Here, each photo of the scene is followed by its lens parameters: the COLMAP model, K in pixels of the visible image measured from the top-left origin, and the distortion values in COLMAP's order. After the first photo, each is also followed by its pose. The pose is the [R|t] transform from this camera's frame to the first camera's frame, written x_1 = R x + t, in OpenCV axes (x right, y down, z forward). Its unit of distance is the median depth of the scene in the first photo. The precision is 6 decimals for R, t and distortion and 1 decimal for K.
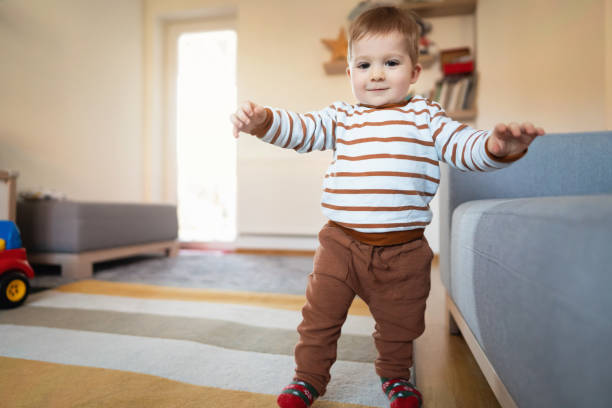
lens RADIAL K [[401.3, 0, 305.7], [0, 401.3, 201.4], [0, 0, 1]] dist [-0.011164, 0.009185]
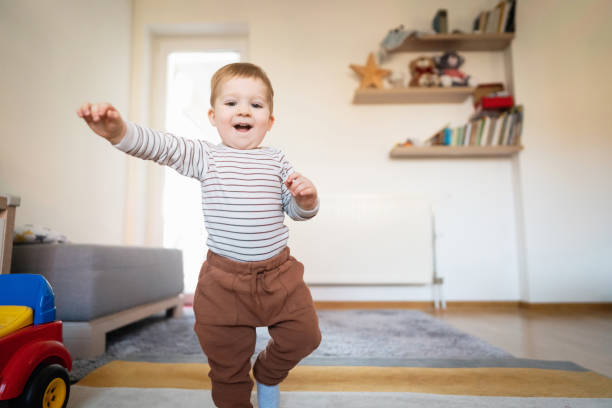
lens RADIAL K [[401.3, 0, 303.6], [0, 401.3, 206.0], [0, 0, 1]] dist [-0.011164, 0.009185]
pose [[0.982730, 0.011784, 0.184667, -0.386222], [0.006884, 0.994951, -0.100124, 0.007355], [-0.184915, 0.099666, 0.977688, 0.276352]]
